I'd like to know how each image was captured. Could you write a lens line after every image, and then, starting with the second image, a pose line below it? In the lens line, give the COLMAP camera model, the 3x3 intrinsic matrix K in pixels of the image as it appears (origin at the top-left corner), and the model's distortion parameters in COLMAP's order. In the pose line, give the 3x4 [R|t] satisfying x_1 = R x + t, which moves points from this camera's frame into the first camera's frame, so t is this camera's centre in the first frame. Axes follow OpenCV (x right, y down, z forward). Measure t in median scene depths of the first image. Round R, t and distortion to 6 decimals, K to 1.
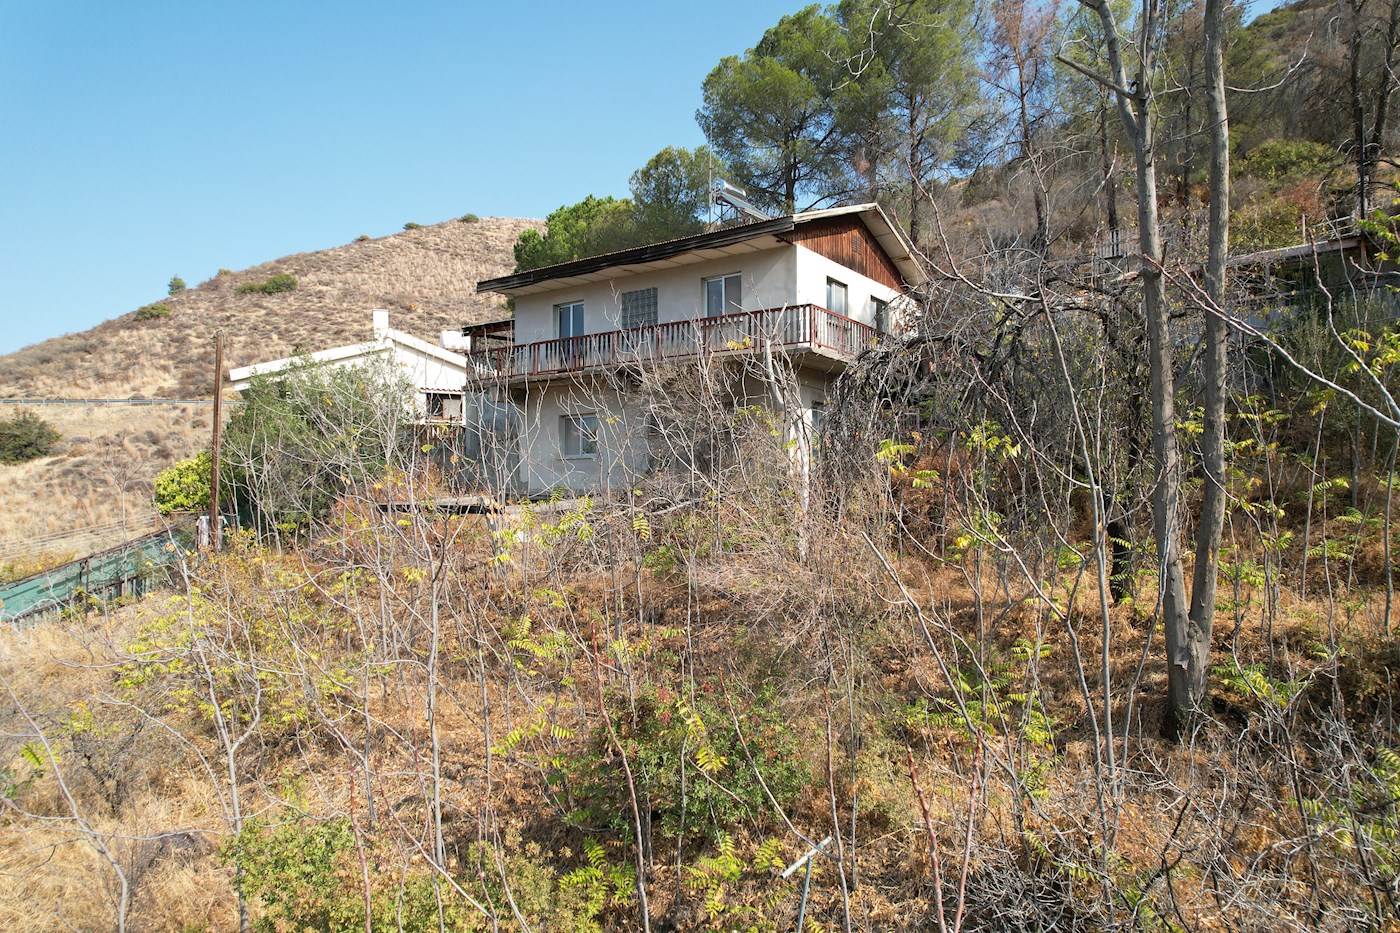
lens RADIAL K [[883.4, 0, 708.9], [0, 883.4, 458.7], [0, 0, 1]] dist [-0.054686, 0.025102]
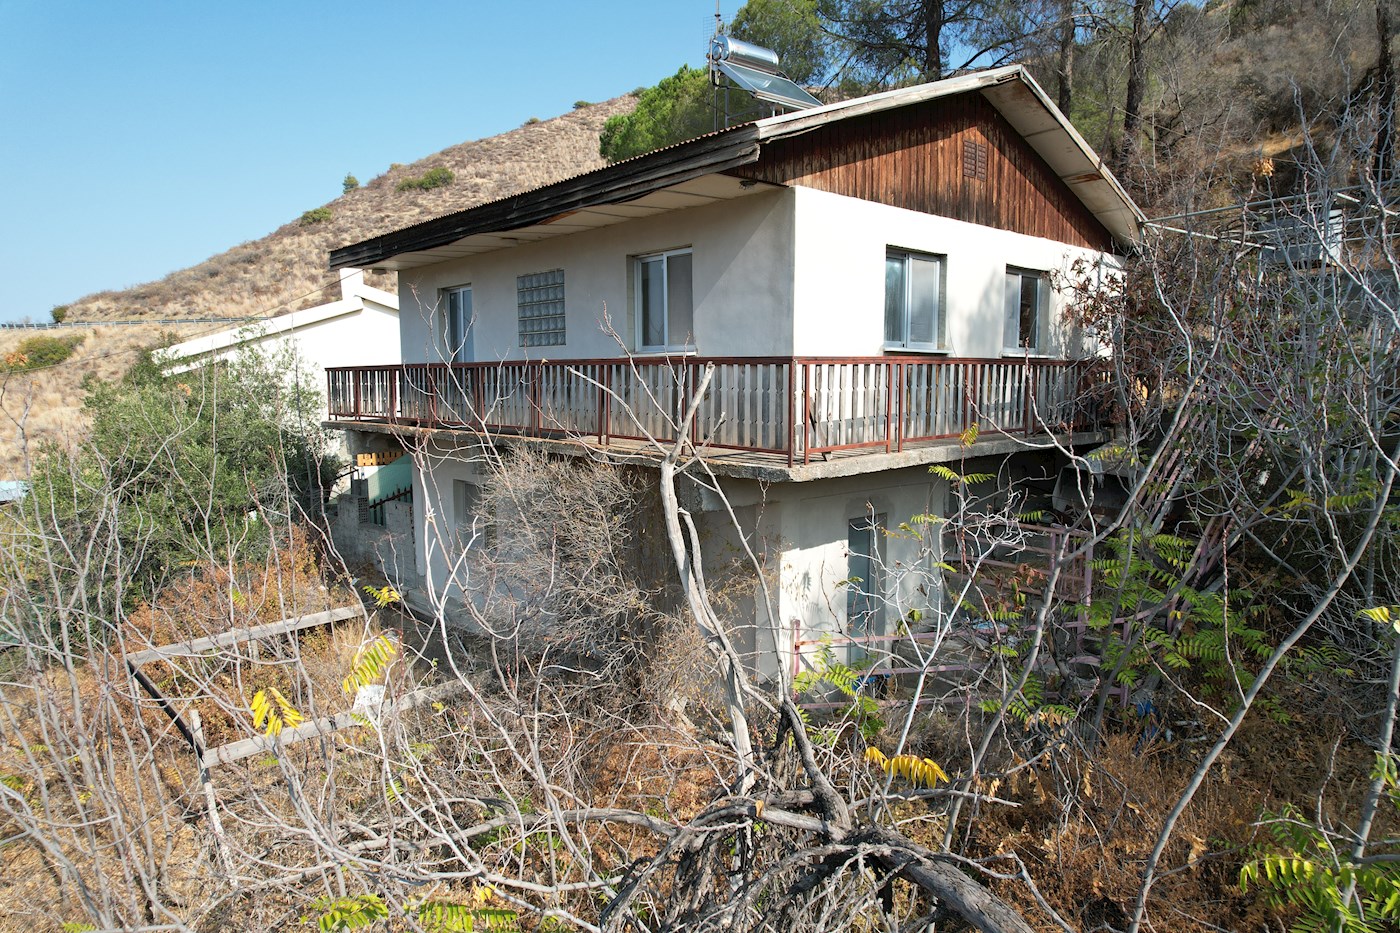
lens RADIAL K [[883.4, 0, 694.2], [0, 883.4, 470.5], [0, 0, 1]] dist [-0.054686, 0.025102]
pose [[0.970937, 0.027790, -0.237715, 0.034813], [0.009357, 0.988068, 0.153731, -0.038698], [0.239151, -0.151487, 0.959093, 0.124952]]
